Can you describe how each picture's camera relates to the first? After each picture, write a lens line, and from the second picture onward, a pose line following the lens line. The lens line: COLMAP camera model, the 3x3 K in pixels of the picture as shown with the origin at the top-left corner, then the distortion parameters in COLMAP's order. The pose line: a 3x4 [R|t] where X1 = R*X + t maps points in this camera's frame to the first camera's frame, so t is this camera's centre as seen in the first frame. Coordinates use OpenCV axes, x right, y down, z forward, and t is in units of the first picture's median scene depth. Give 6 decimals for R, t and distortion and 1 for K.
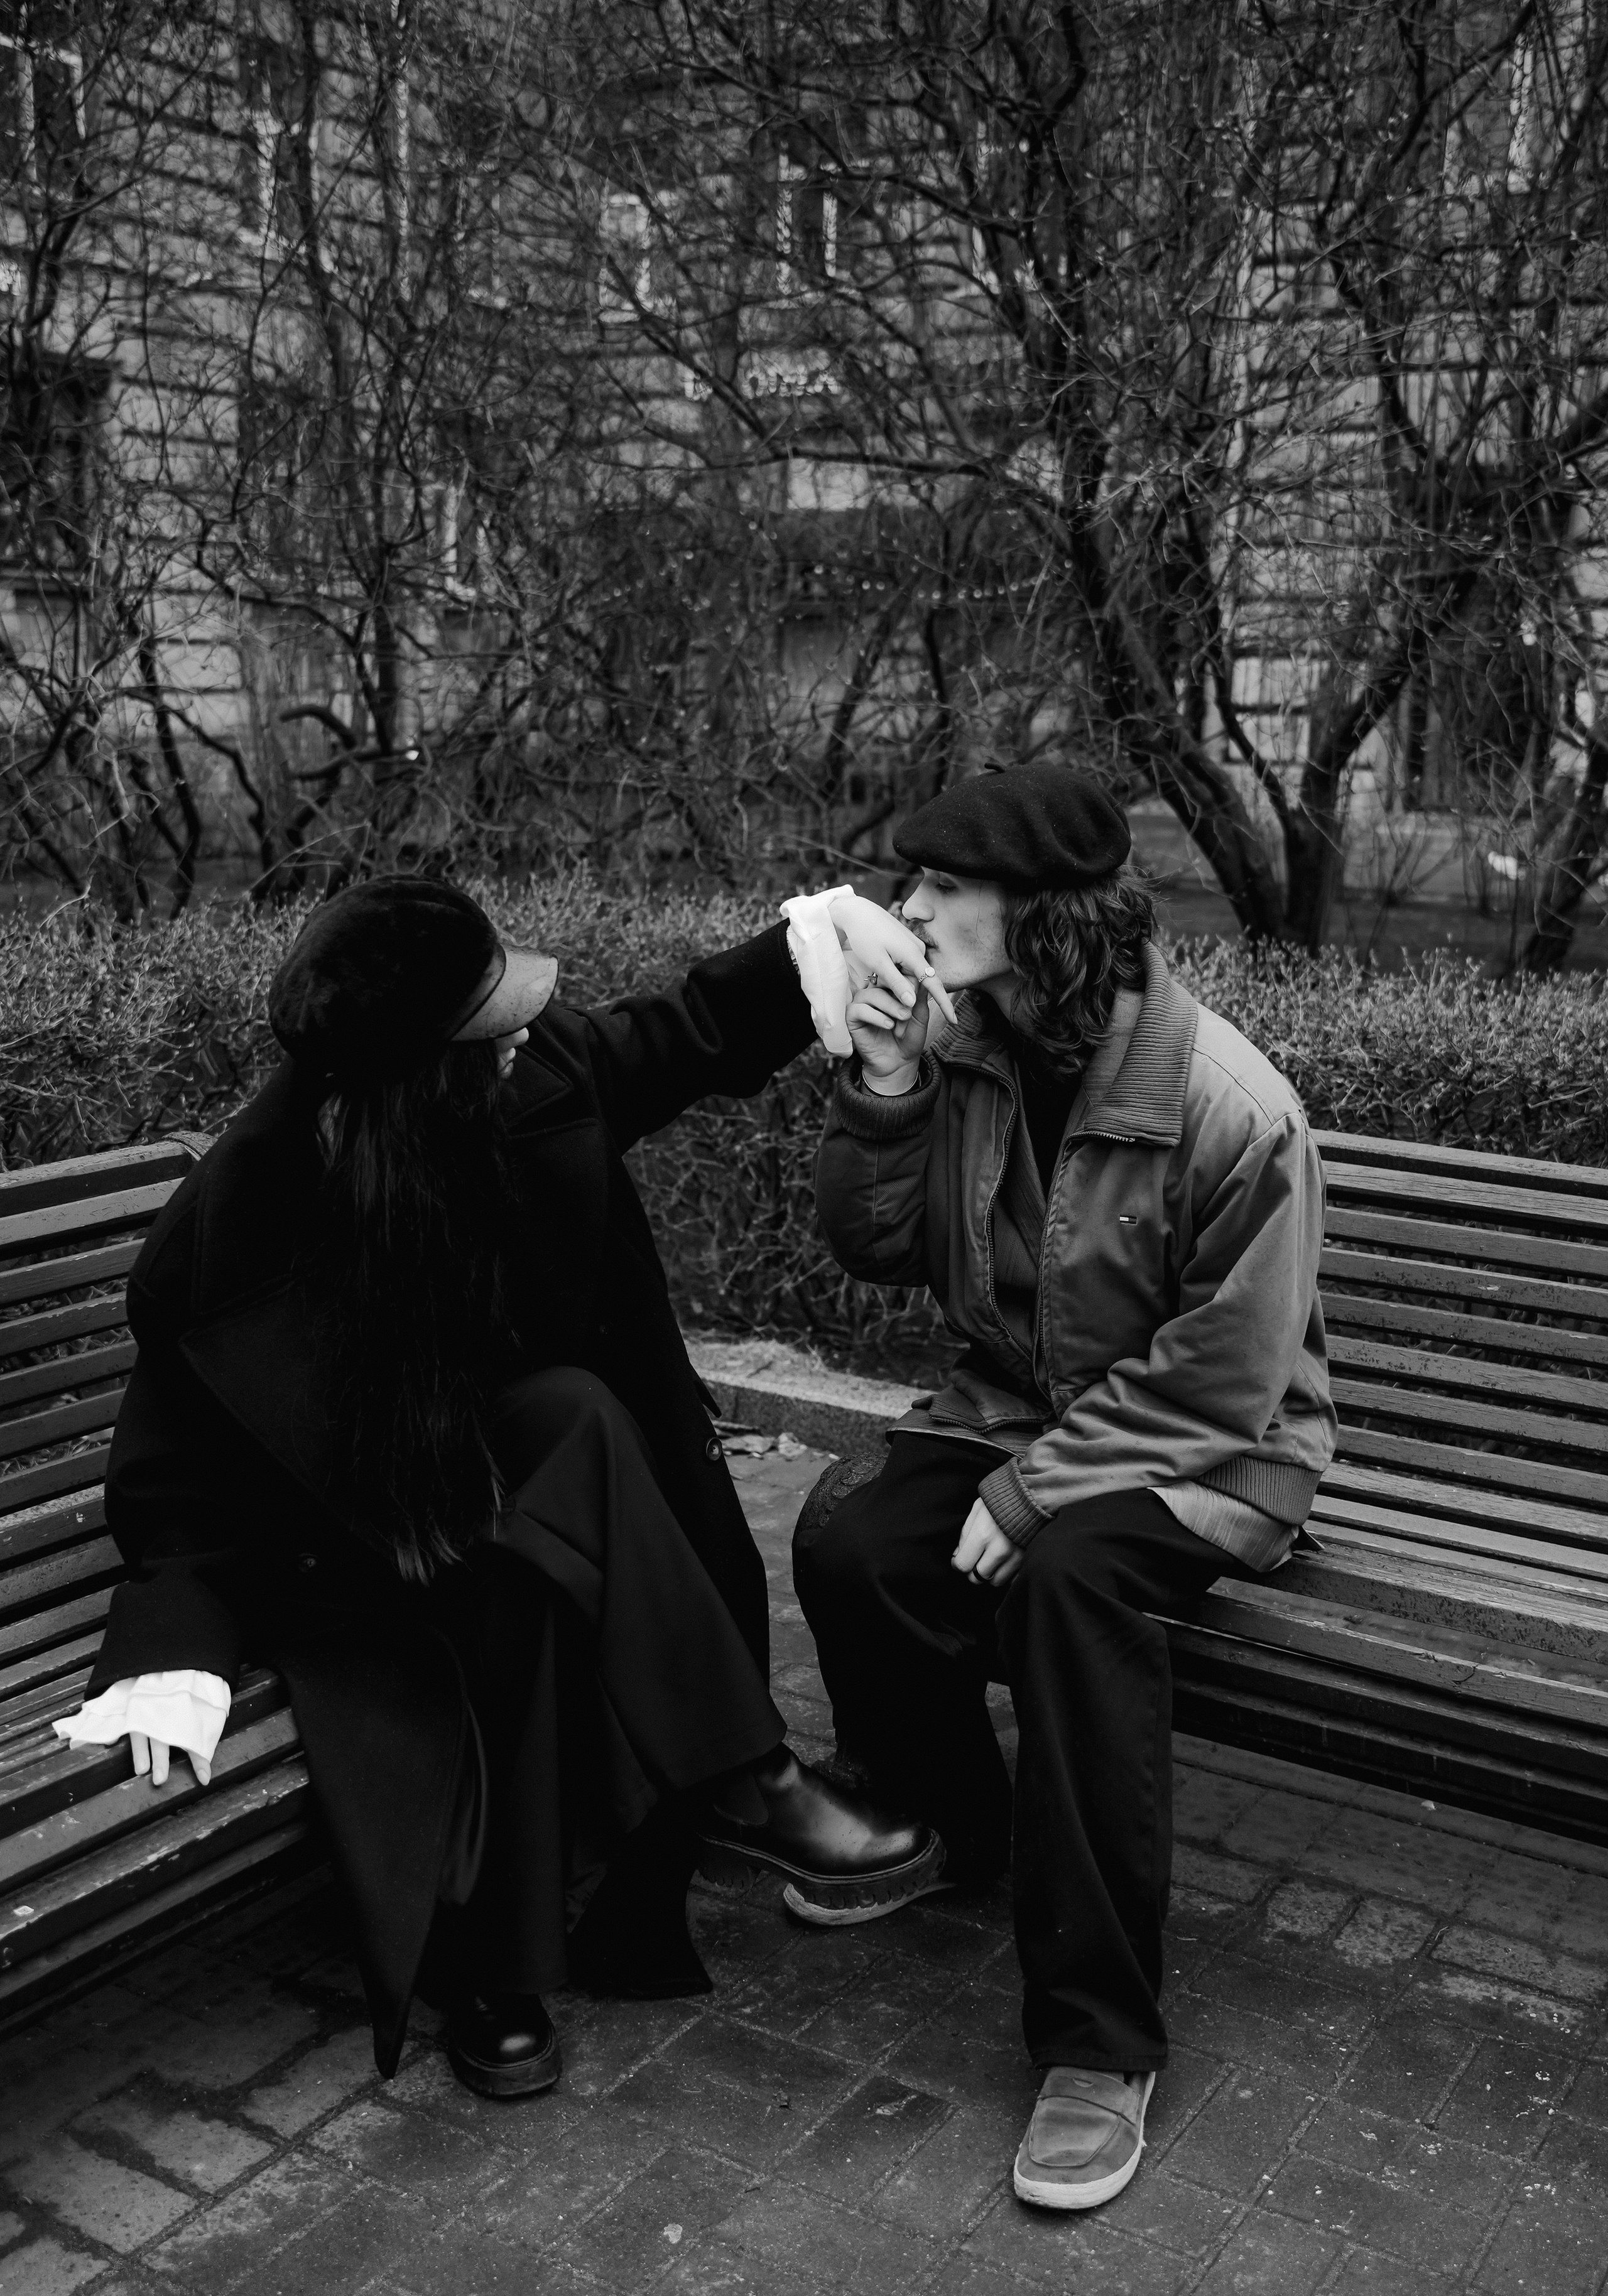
lens RADIAL K [[2386.1, 0, 823.3], [0, 2386.1, 1154.0], [0, 0, 1]] dist [-0.047053, 0.000000]
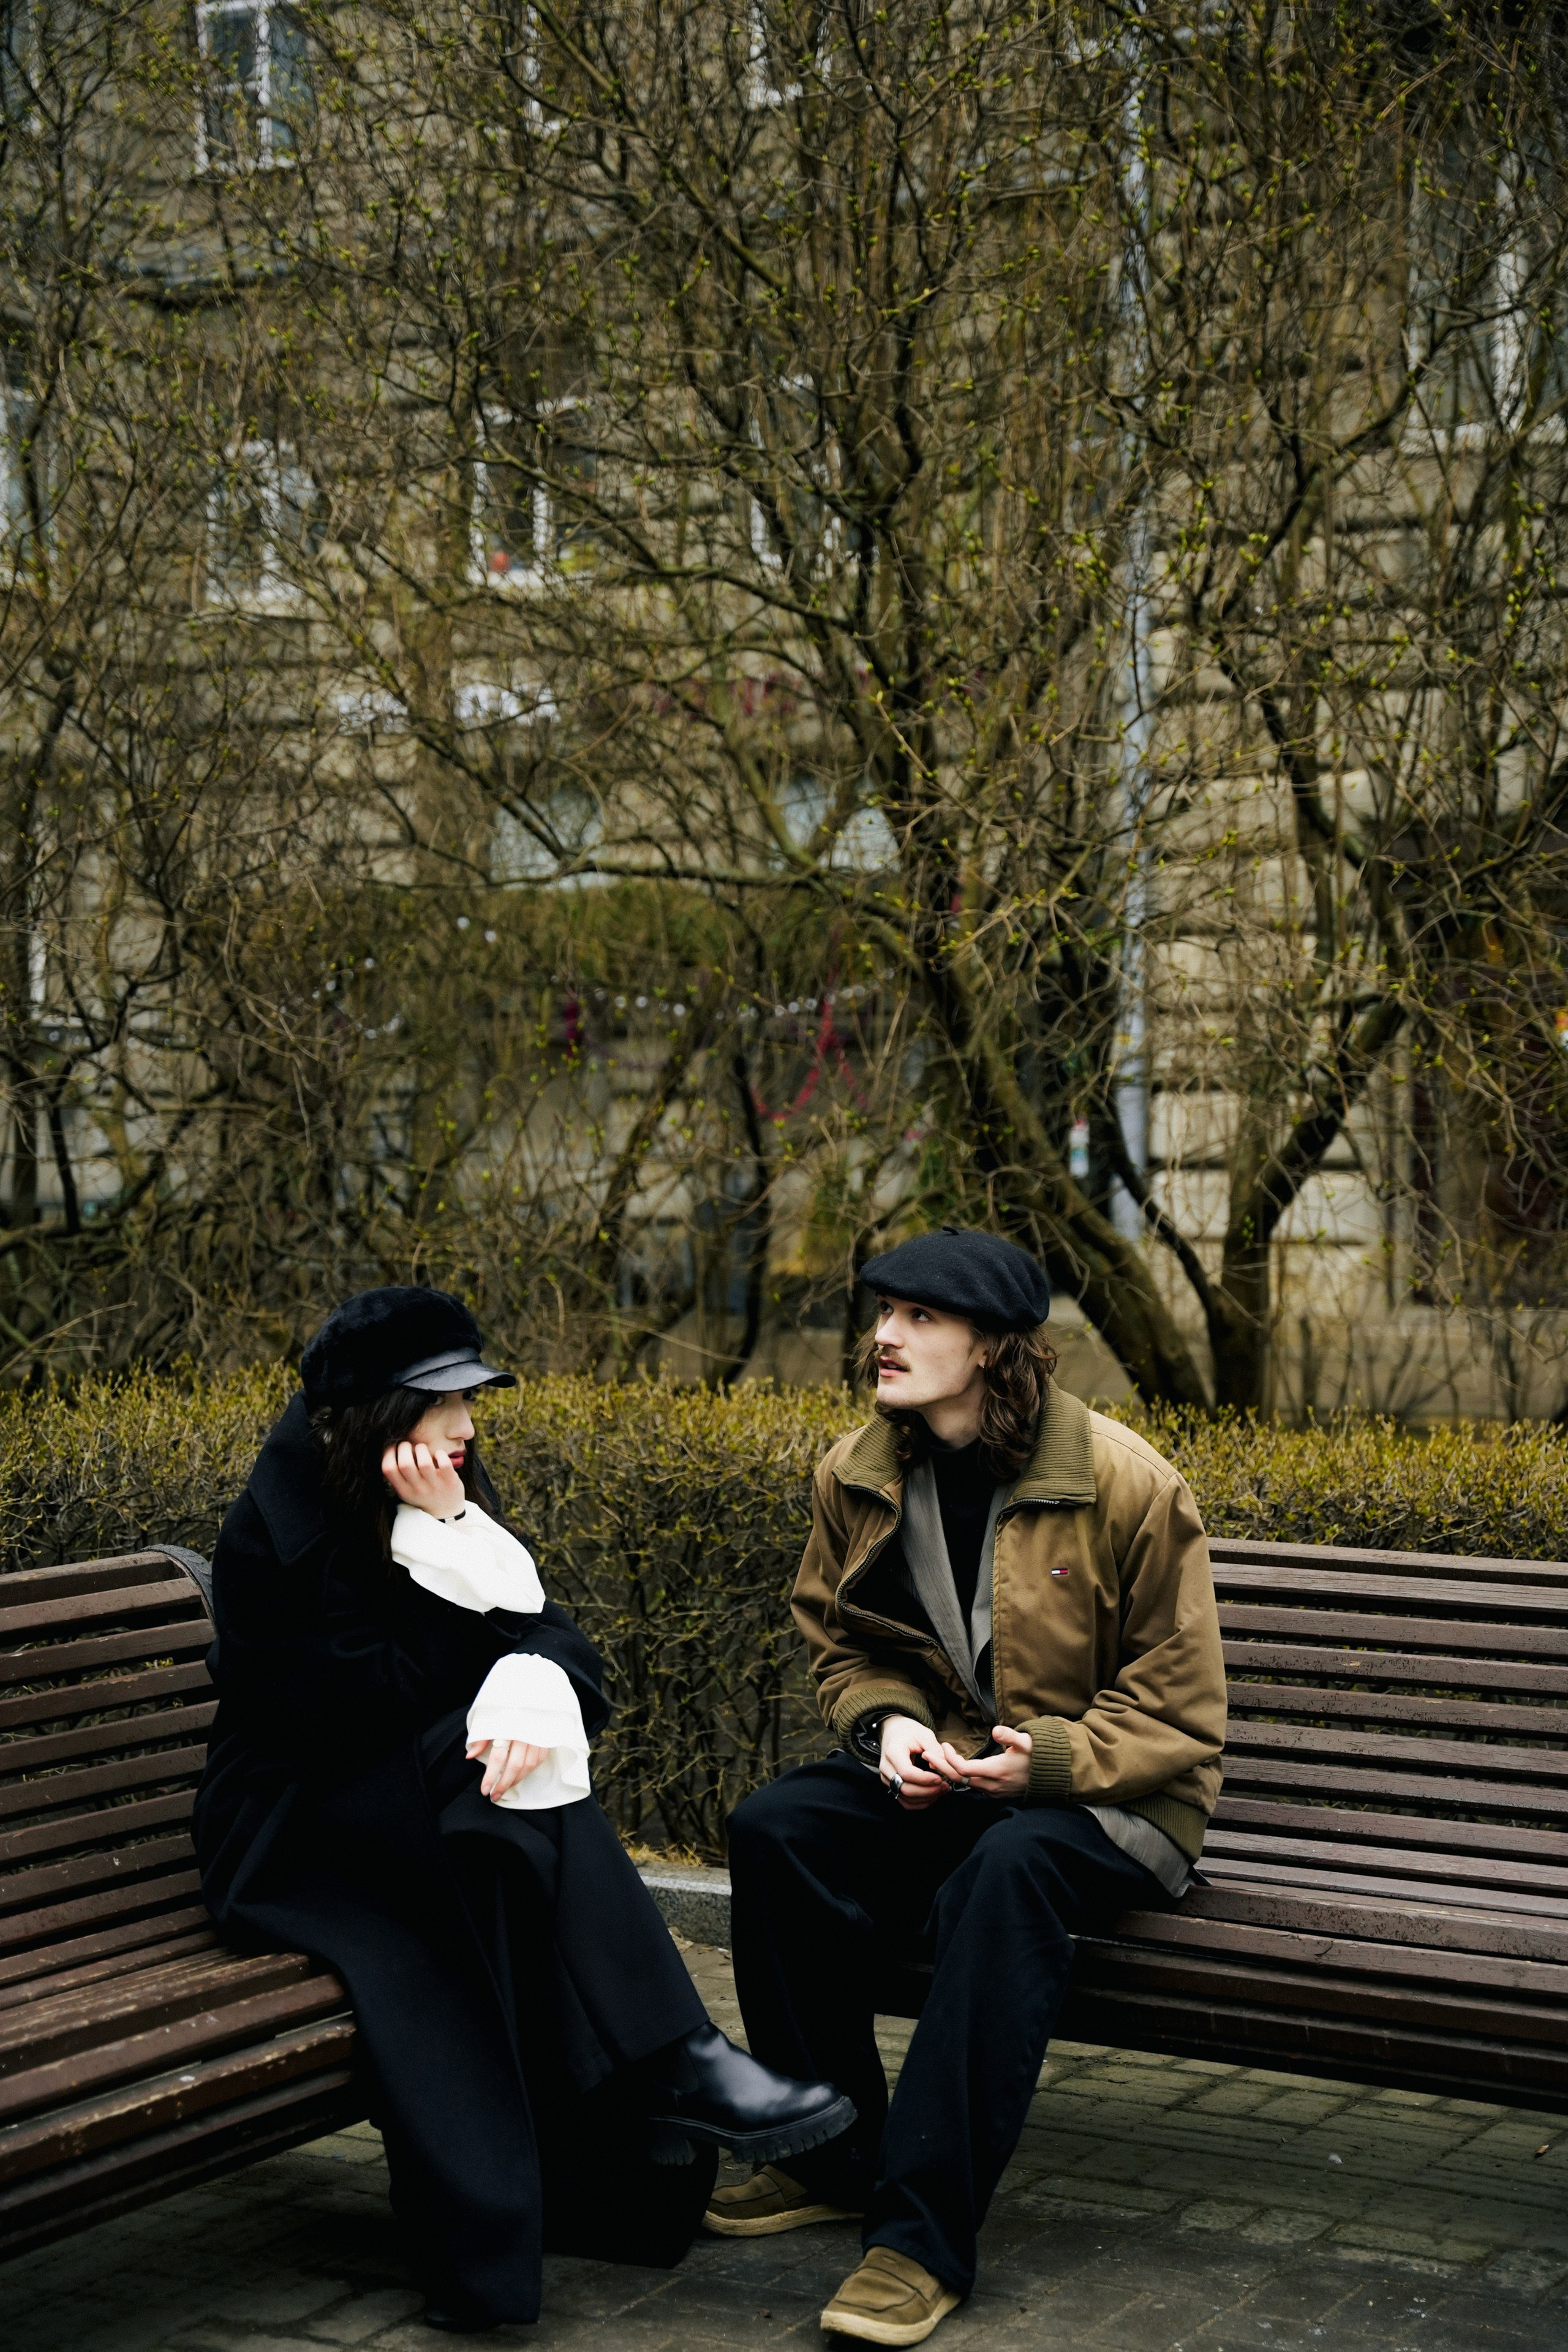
lens RADIAL K [[3765.5, 0, 779.0], [0, 3765.5, 1176.2], [0, 0, 1]] dist [0.051978, 0.000000]
pose [[0.997523, -0.021339, 0.067031, -0.054108], [0.033494, 0.982011, -0.185828, 0.085797], [-0.061860, 0.187613, 0.980293, -0.409087]]
